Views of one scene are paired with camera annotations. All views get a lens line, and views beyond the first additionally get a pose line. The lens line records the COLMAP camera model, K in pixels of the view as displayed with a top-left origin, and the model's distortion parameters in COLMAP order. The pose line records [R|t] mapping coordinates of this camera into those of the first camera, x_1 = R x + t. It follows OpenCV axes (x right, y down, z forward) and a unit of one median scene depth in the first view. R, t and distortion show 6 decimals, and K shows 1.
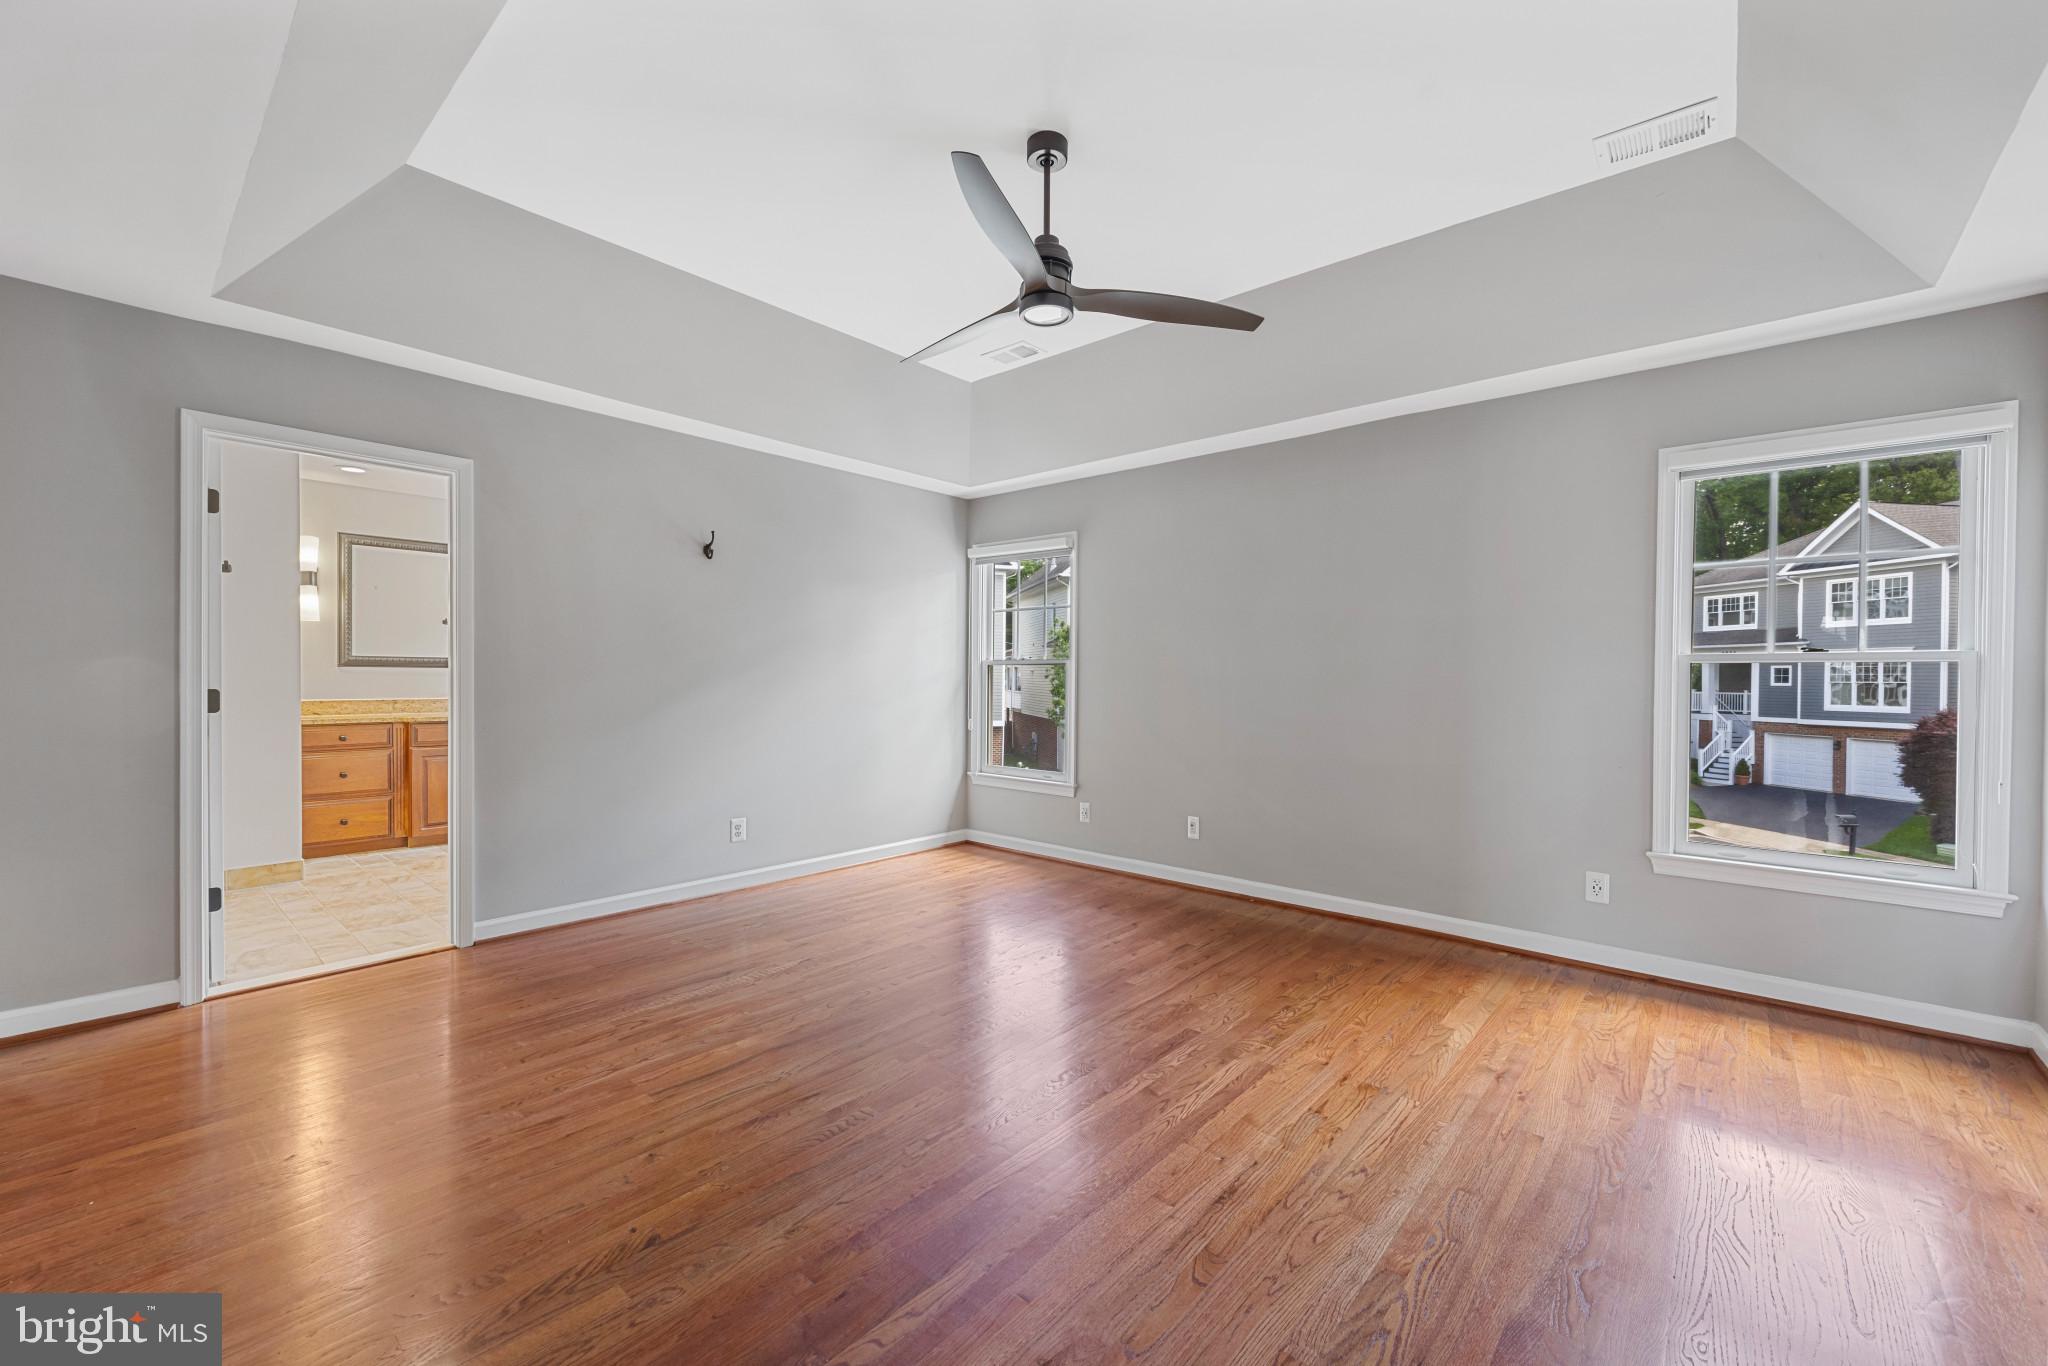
lens RADIAL K [[815.6, 0, 1023.6], [0, 815.6, 680.3], [0, 0, 1]] dist [-0.004980, -0.000253]
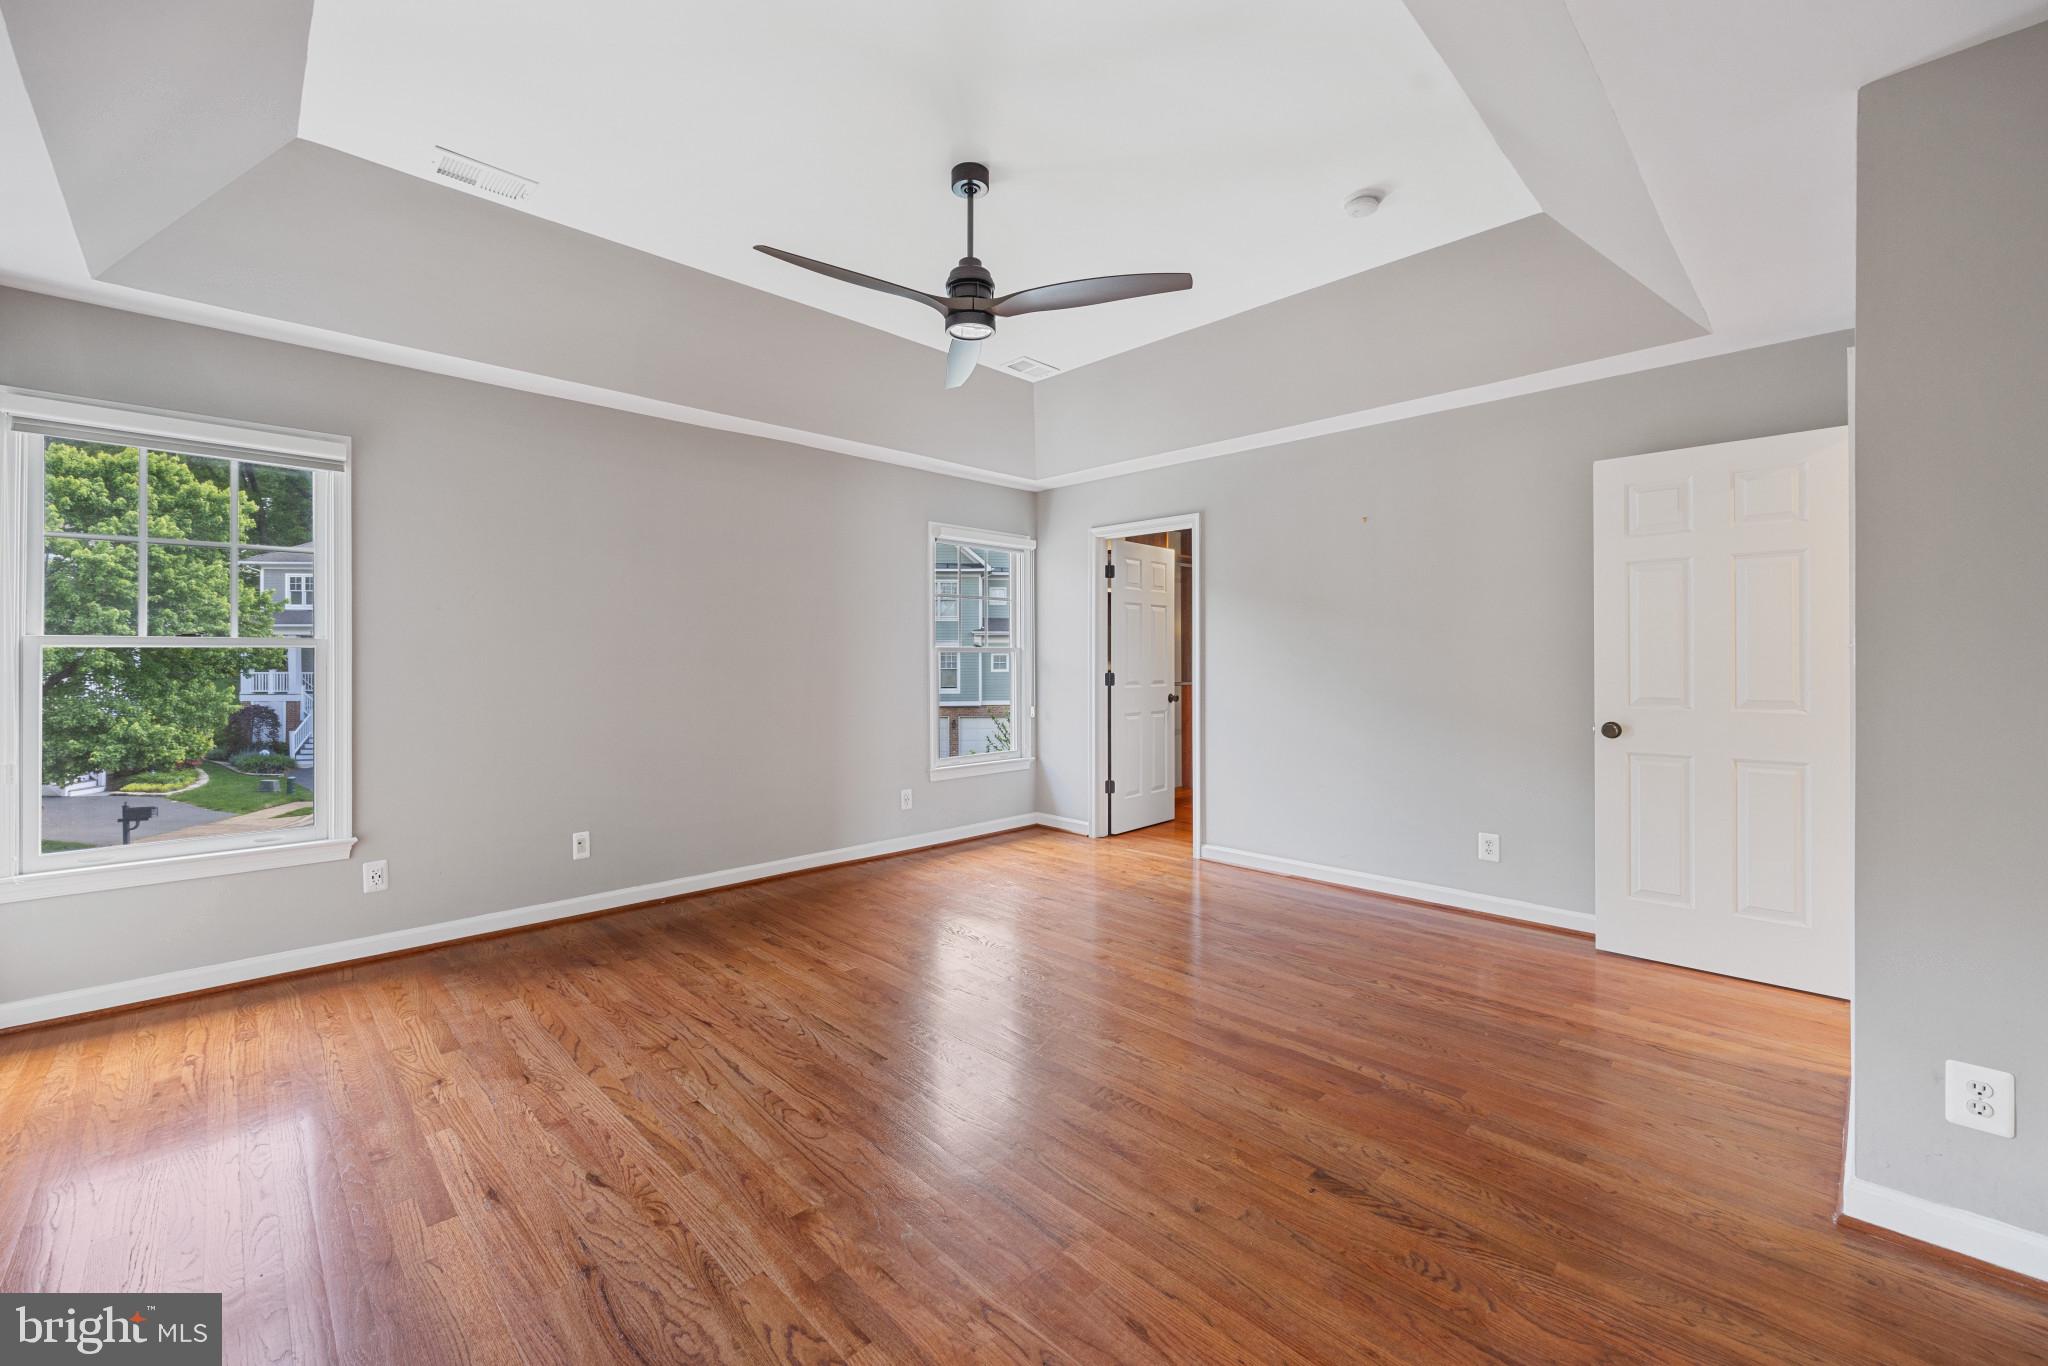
lens RADIAL K [[815.8, 0, 1026.6], [0, 815.8, 666.3], [0, 0, 1]] dist [0.000133, -0.000034]
pose [[0.072205, -0.015257, 0.997273, -0.820863], [0.006495, 0.999869, 0.014826, -0.016939], [-0.997369, 0.005406, 0.072294, 0.677353]]
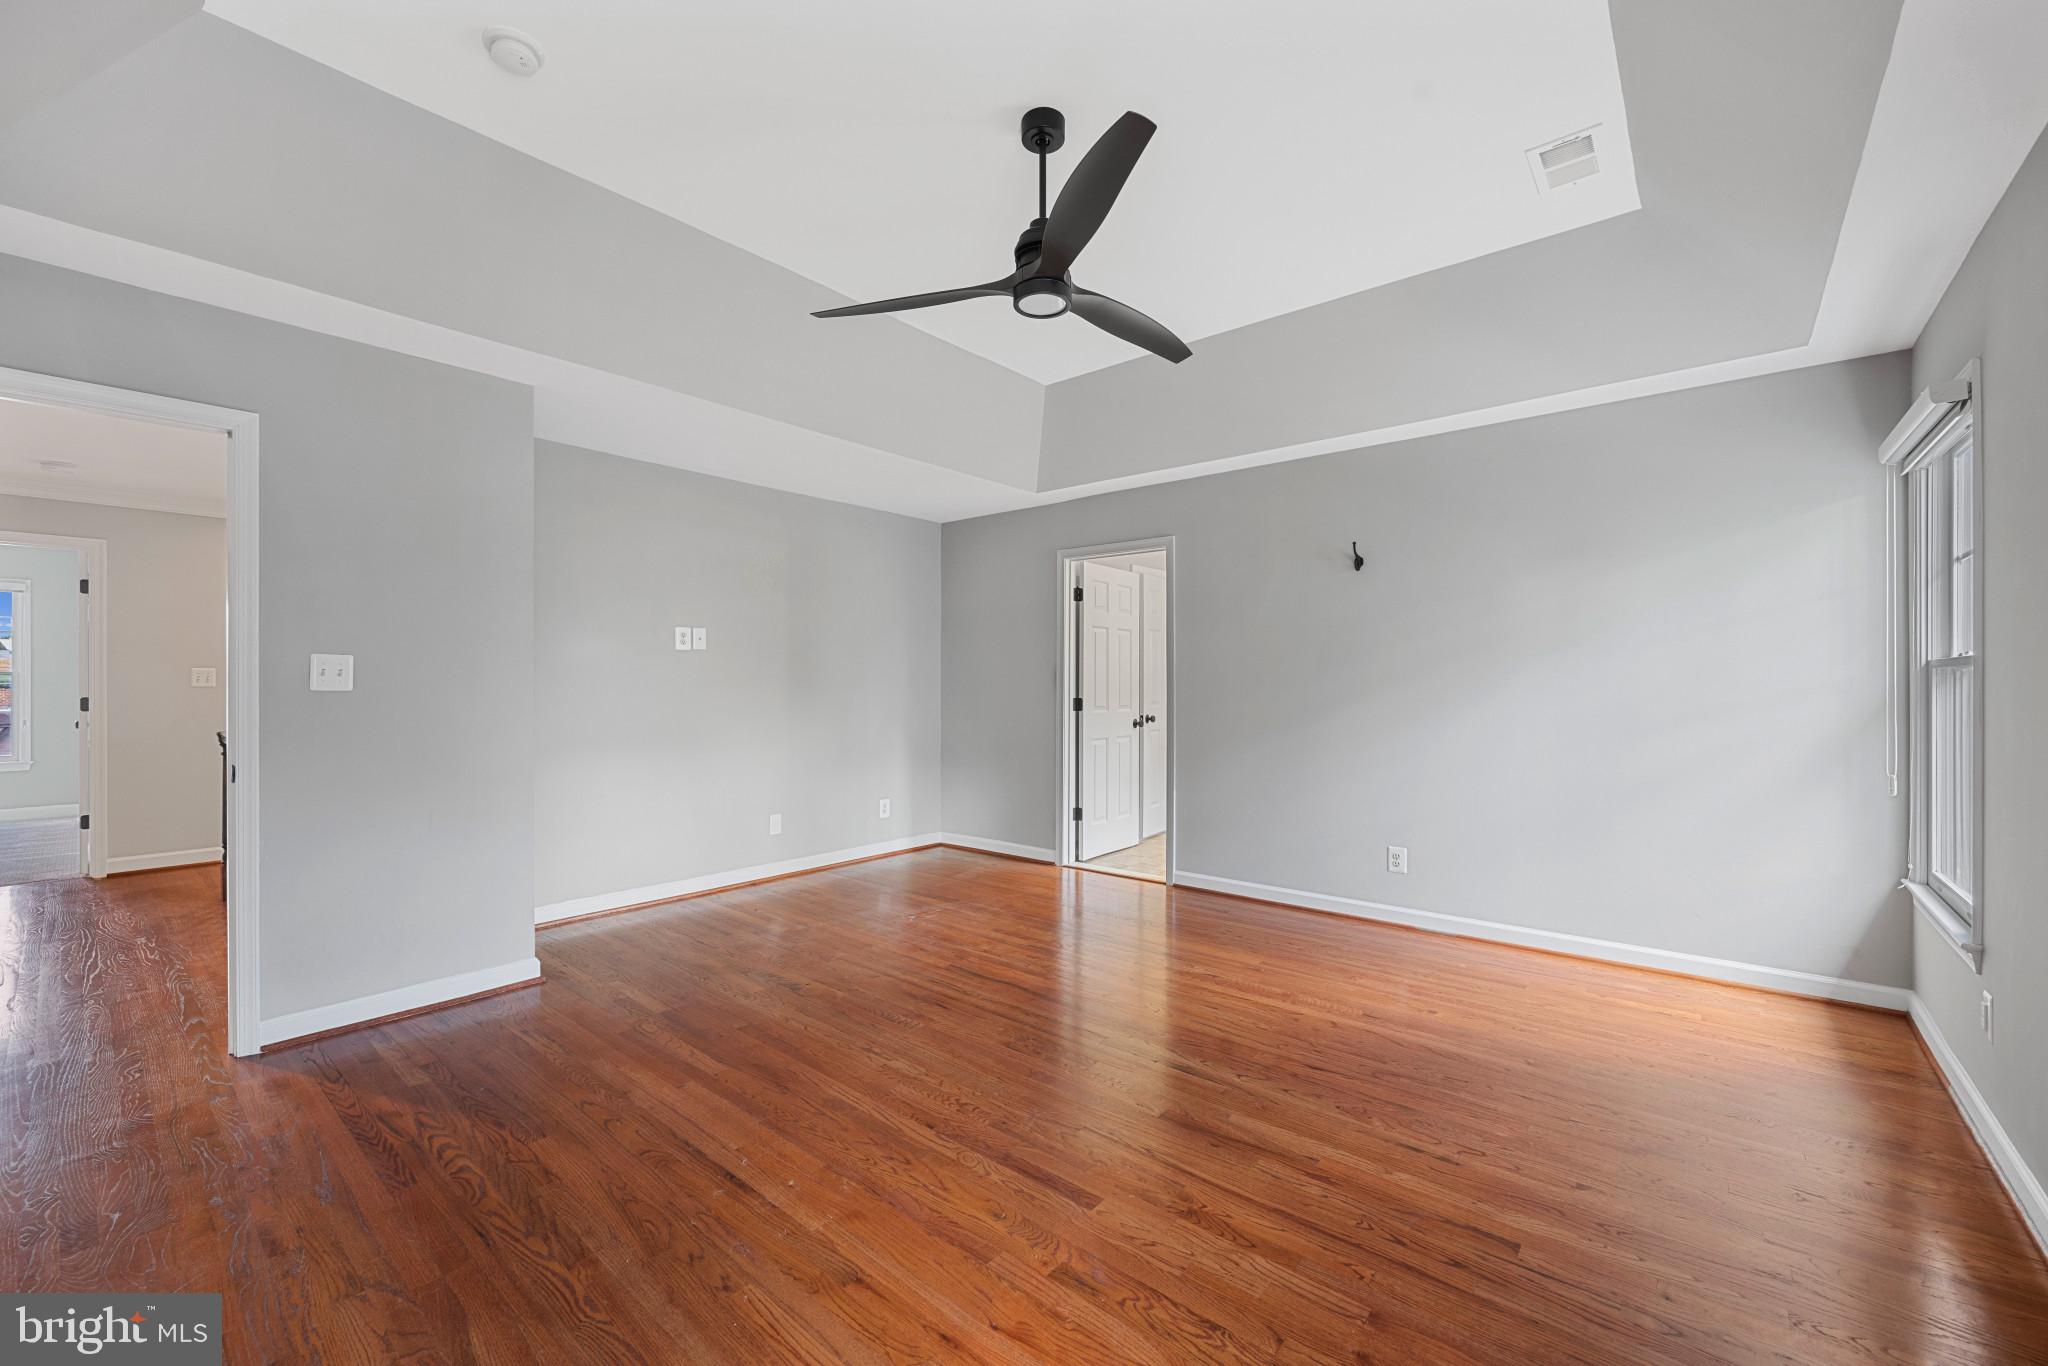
lens RADIAL K [[815.6, 0, 1023.6], [0, 815.6, 680.3], [0, 0, 1]] dist [-0.004980, -0.000253]
pose [[0.018374, -0.011024, -0.999770, 0.751793], [-0.003972, 0.999931, -0.011098, -0.007112], [0.999823, 0.004175, 0.018329, 0.766385]]
